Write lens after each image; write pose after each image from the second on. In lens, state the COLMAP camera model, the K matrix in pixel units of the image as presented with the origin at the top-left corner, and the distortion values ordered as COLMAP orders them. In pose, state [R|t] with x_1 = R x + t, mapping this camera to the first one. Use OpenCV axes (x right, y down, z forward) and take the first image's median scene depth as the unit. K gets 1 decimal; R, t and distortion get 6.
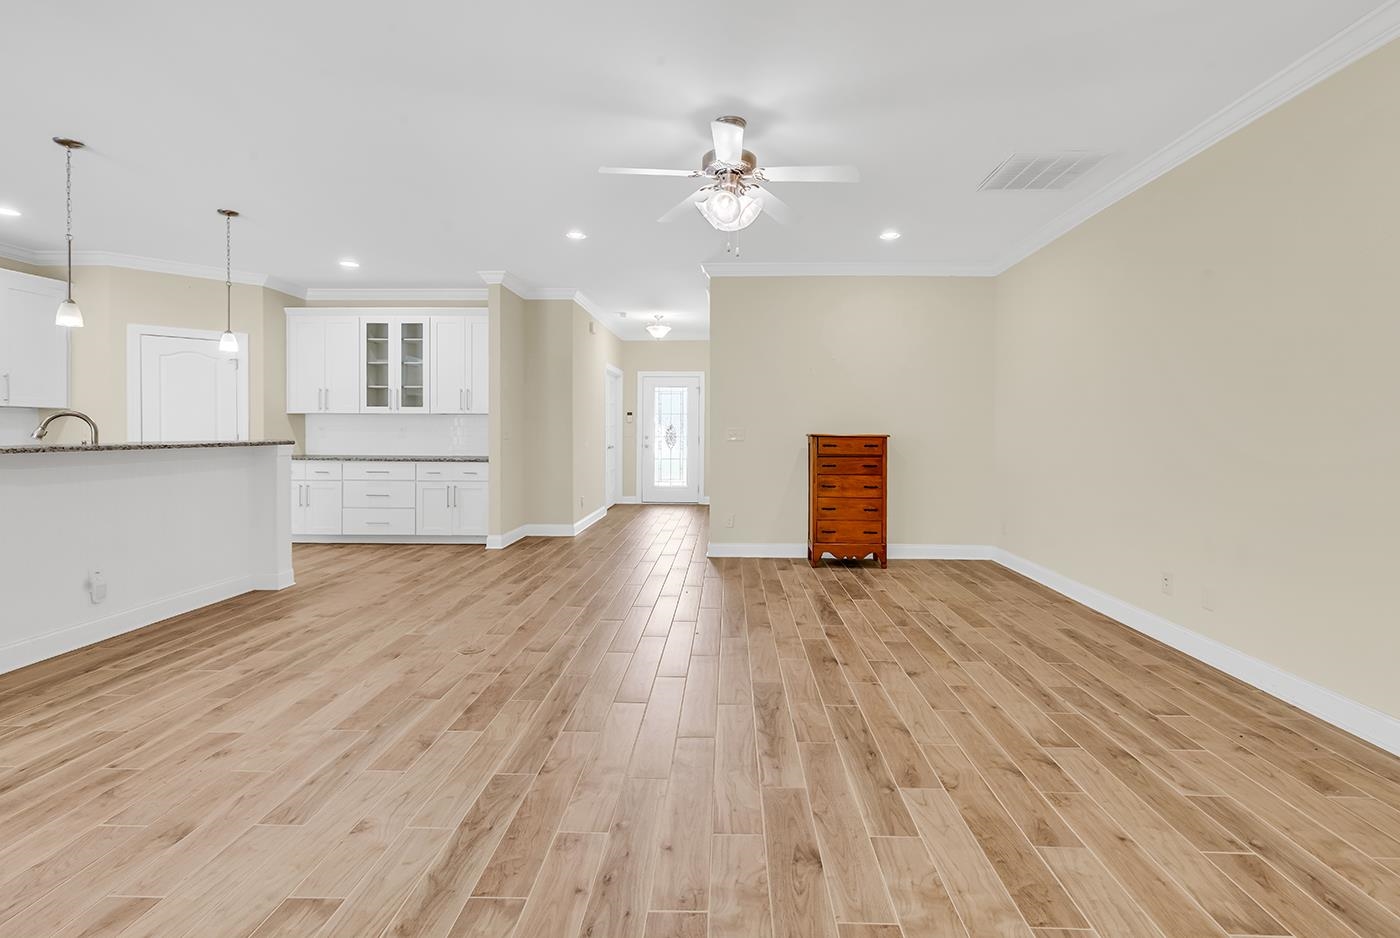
lens RADIAL K [[642.7, 0, 715.8], [0, 642.7, 435.9], [0, 0, 1]] dist [0.006390, 0.000221]
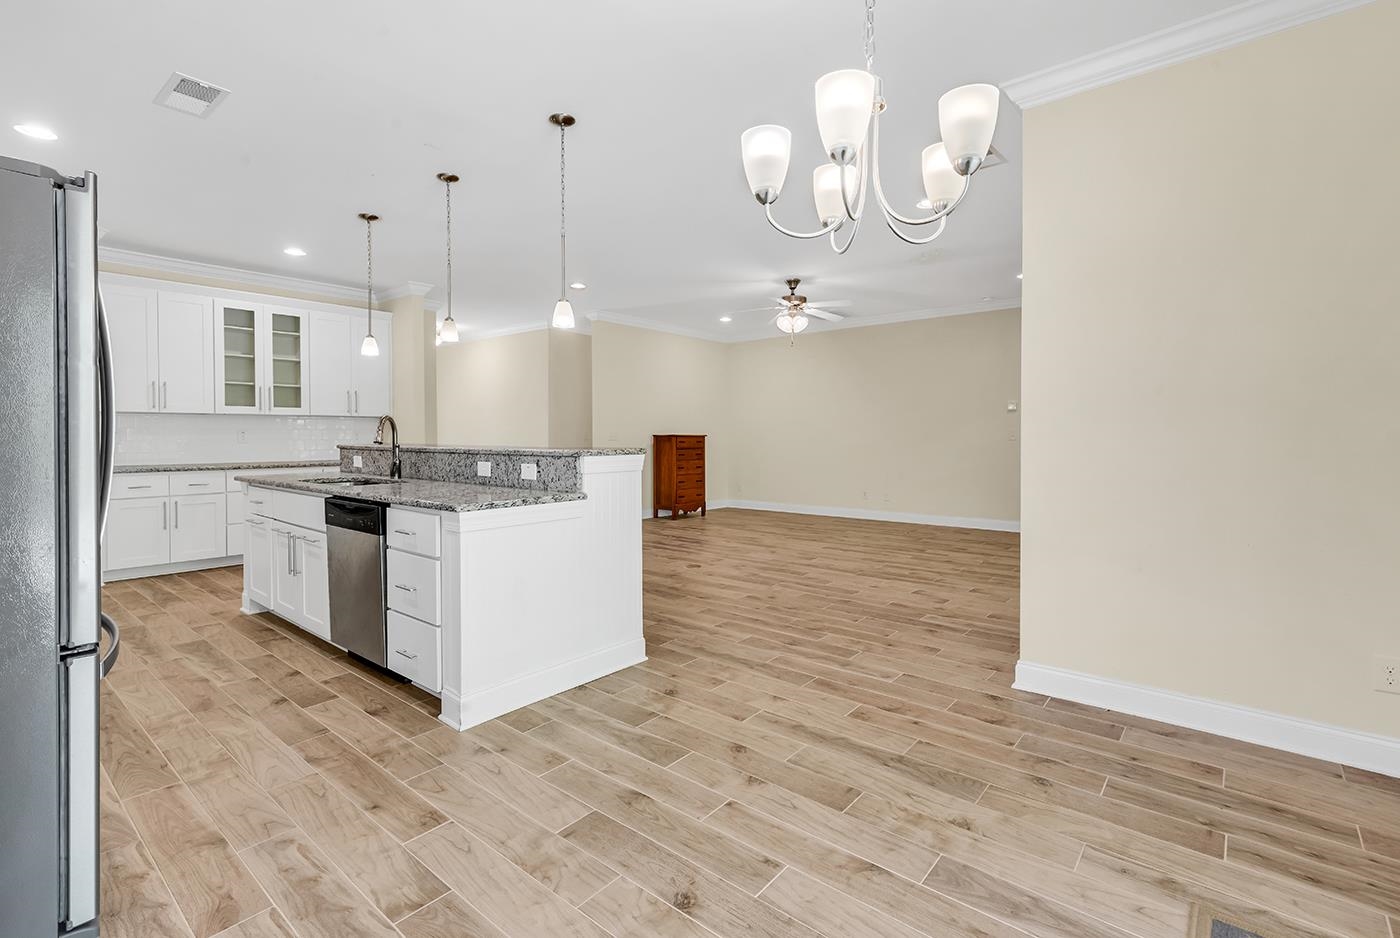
lens RADIAL K [[642.7, 0, 715.8], [0, 642.7, 435.9], [0, 0, 1]] dist [0.006390, 0.000221]
pose [[0.620477, -0.007802, 0.784186, -0.953709], [0.009492, 0.999952, 0.002439, -0.002079], [-0.784167, 0.005930, 0.620521, -0.035542]]
